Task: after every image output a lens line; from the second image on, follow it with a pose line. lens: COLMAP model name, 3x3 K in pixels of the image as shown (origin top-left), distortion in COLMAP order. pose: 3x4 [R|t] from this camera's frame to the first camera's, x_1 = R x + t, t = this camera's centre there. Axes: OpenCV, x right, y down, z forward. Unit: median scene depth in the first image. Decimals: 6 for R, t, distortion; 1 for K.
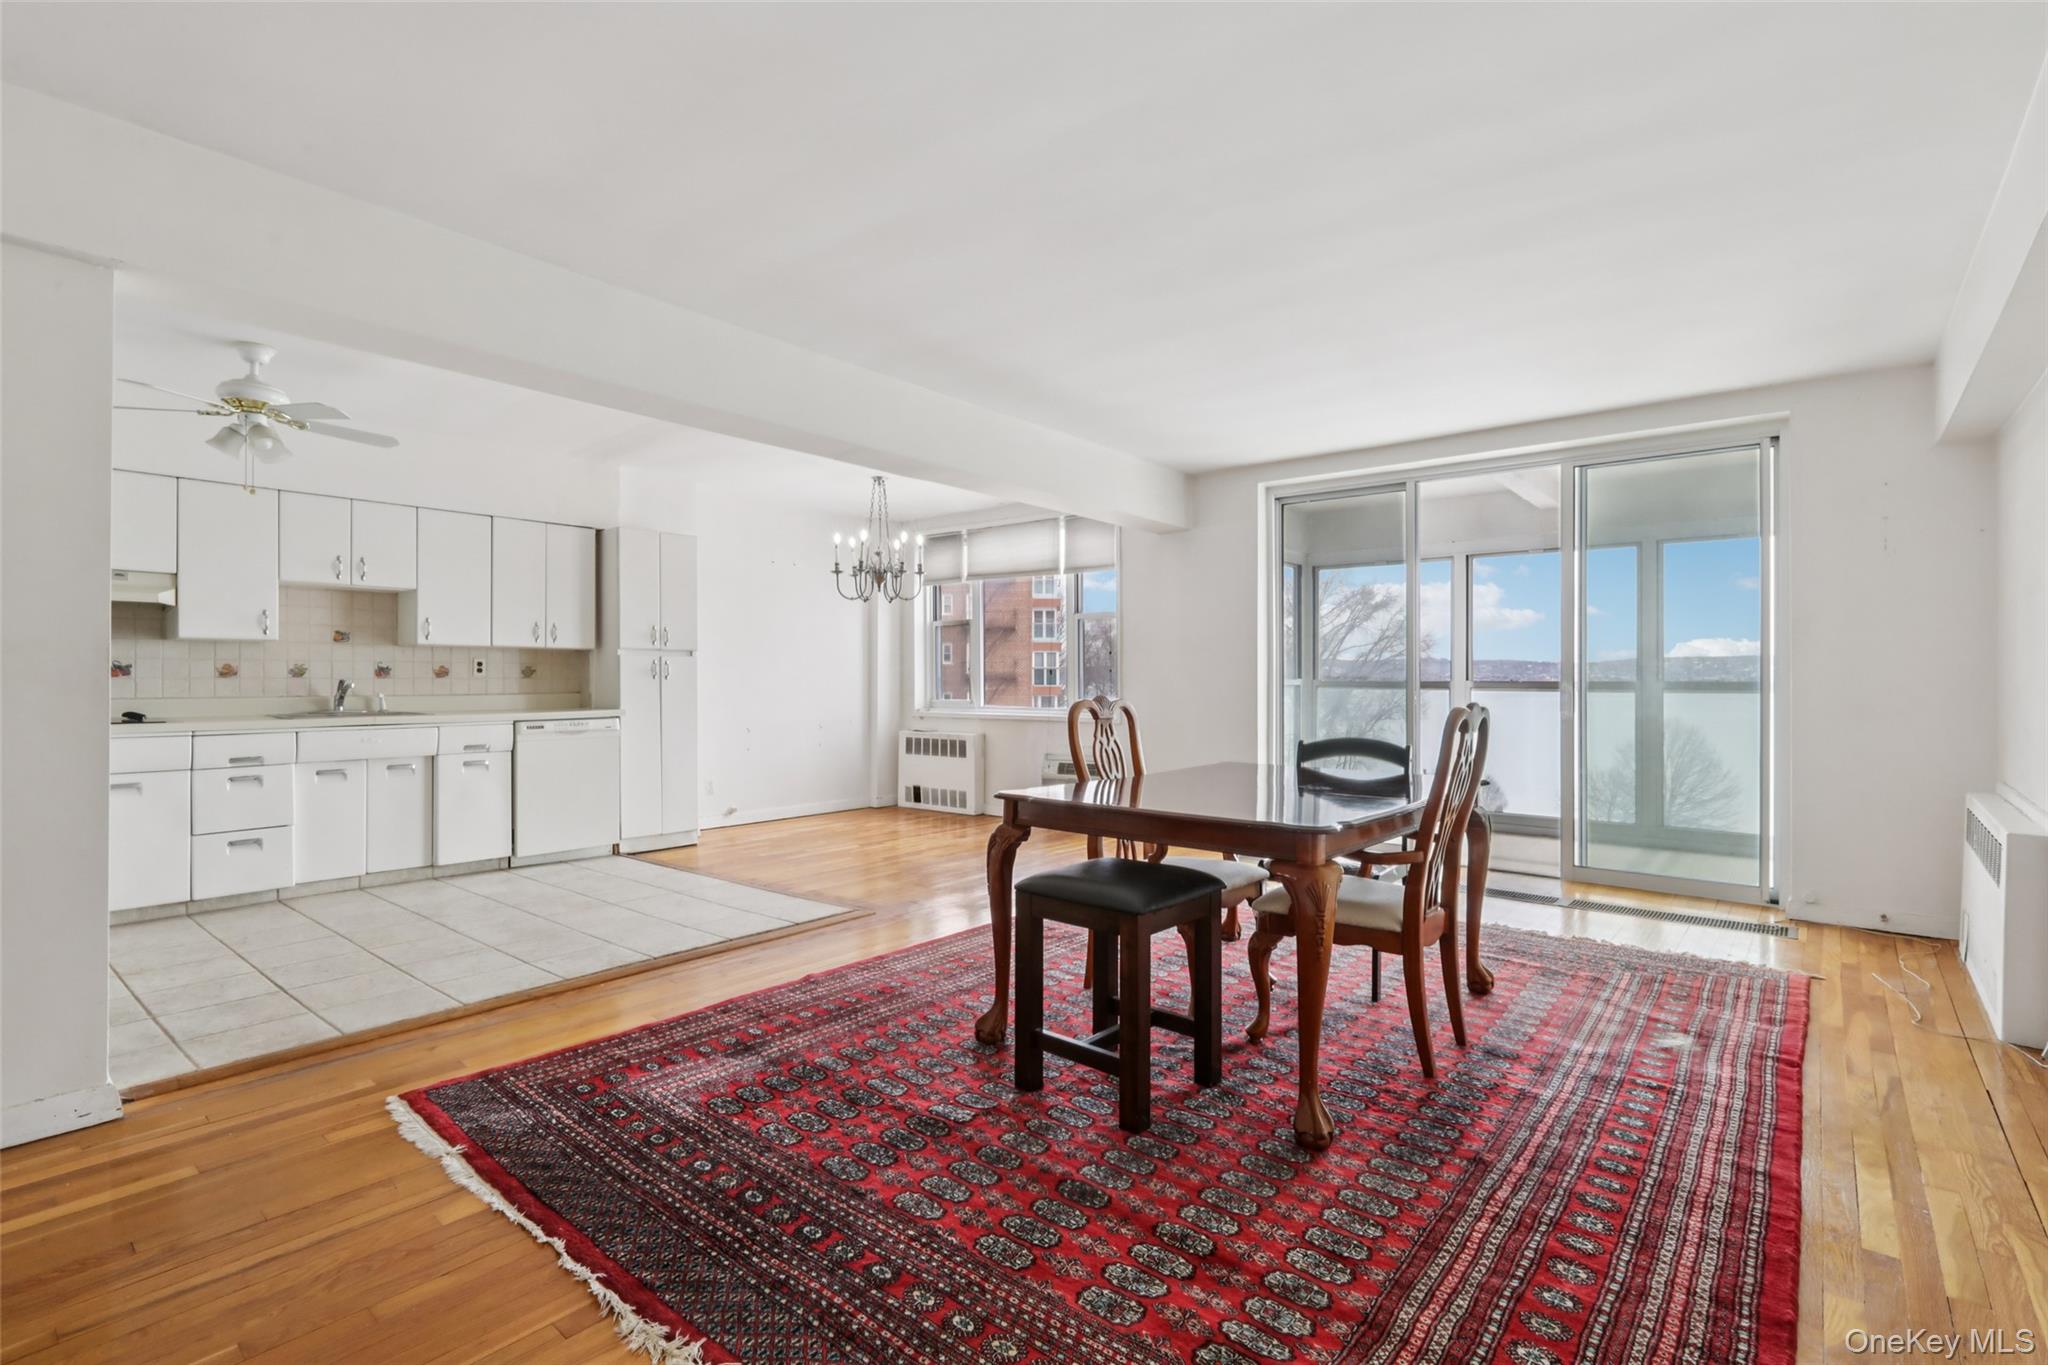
lens RADIAL K [[941.1, 0, 1018.3], [0, 941.1, 671.8], [0, 0, 1]] dist [0.001831, 0.002186]
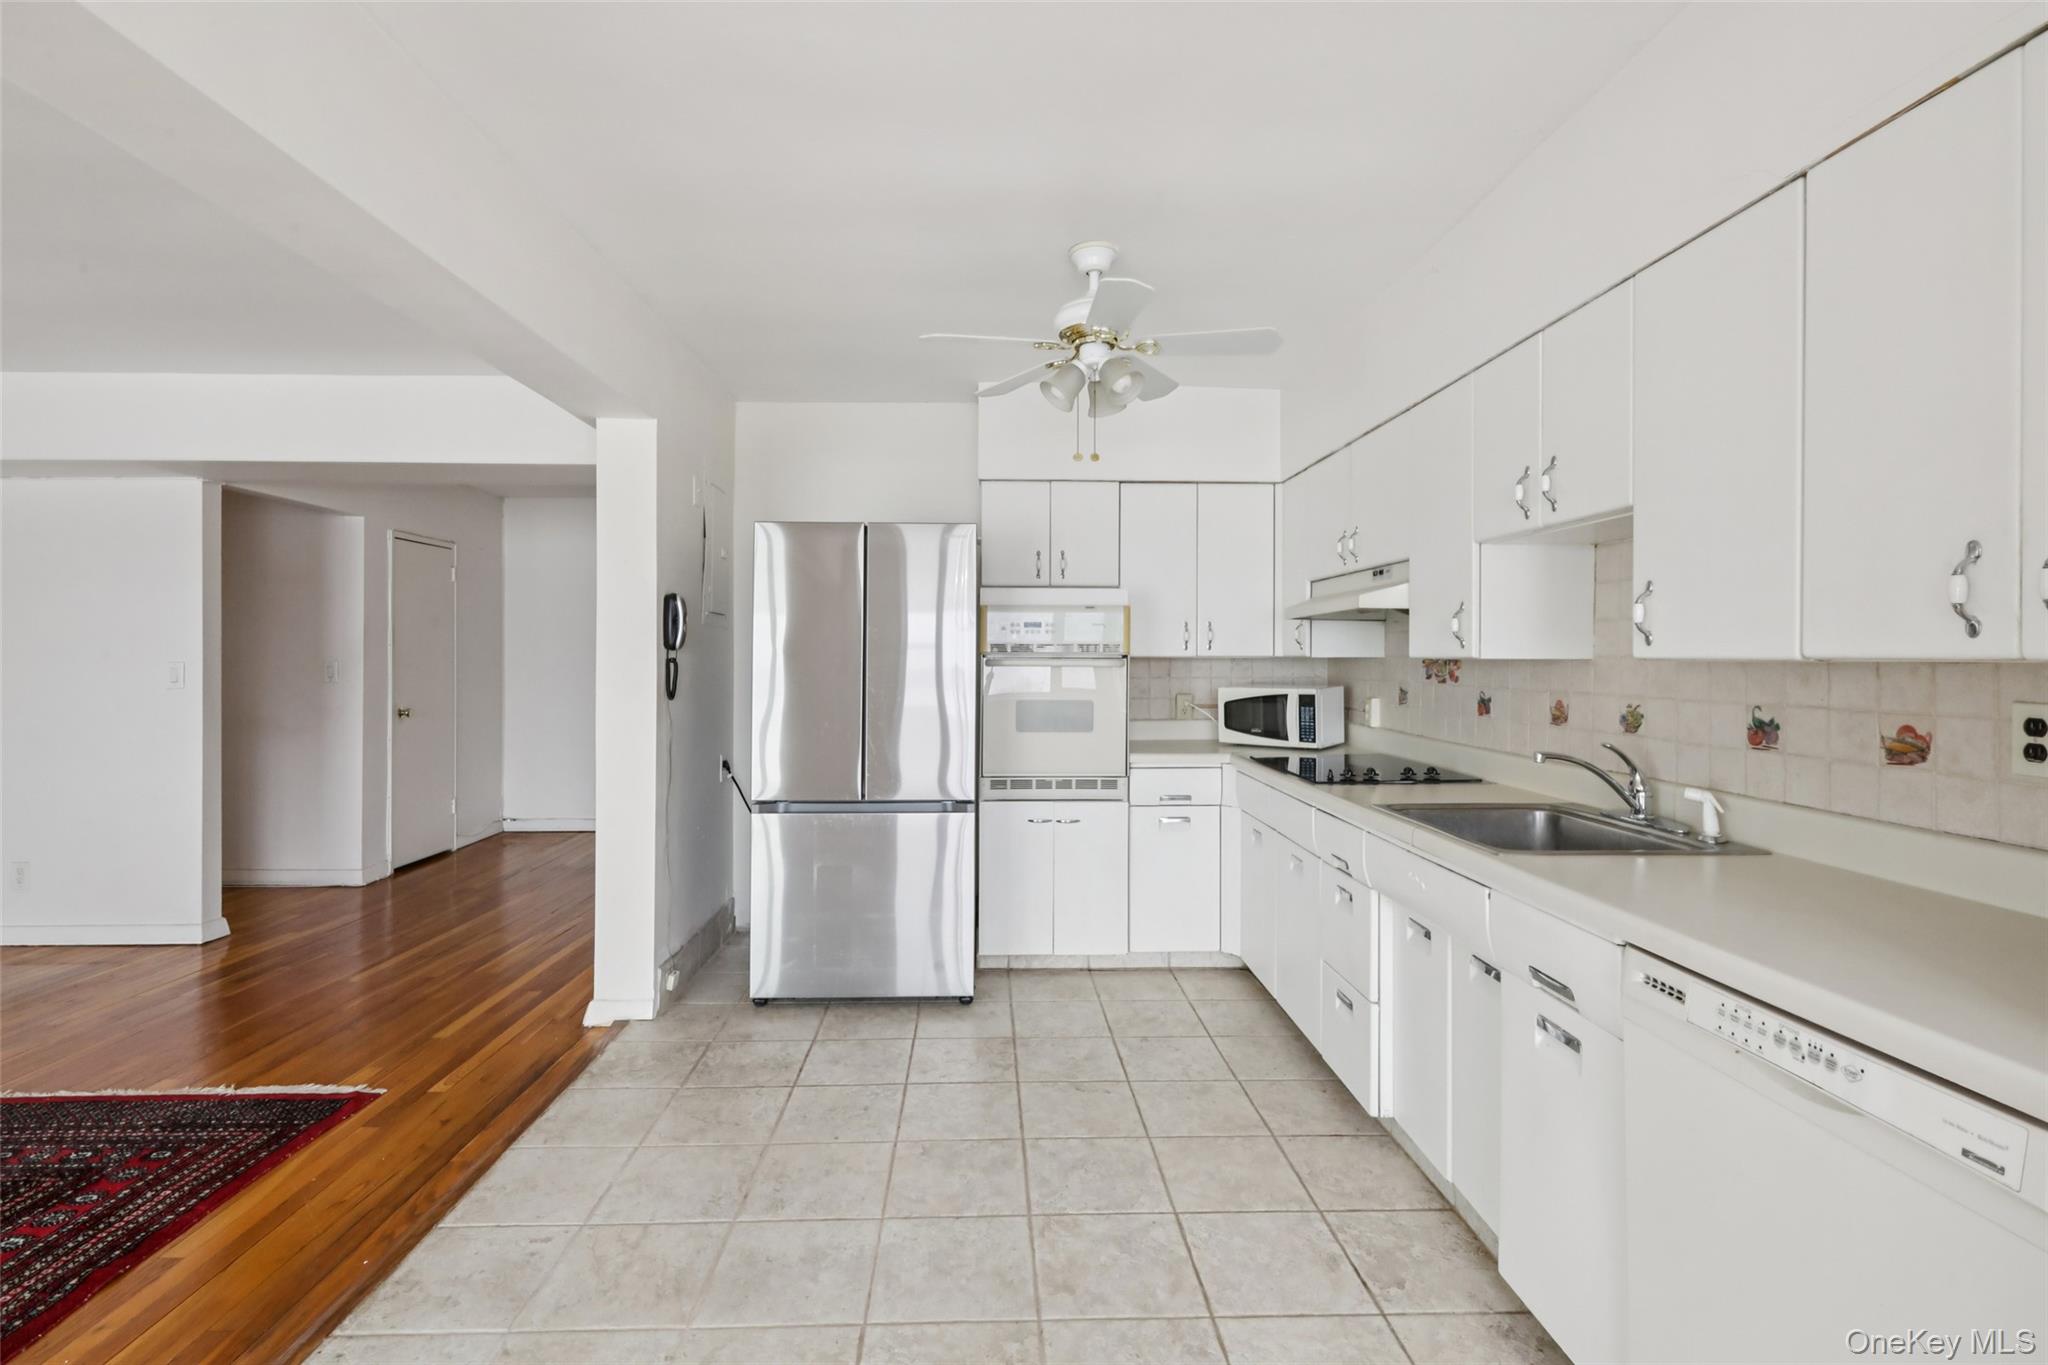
lens RADIAL K [[927.7, 0, 992.2], [0, 927.7, 633.0], [0, 0, 1]] dist [0.001759, 0.000797]
pose [[-0.765040, -0.019793, -0.643679, -0.146900], [0.001018, 0.999489, -0.031943, -0.019264], [0.643982, -0.025093, -0.764629, 0.755841]]
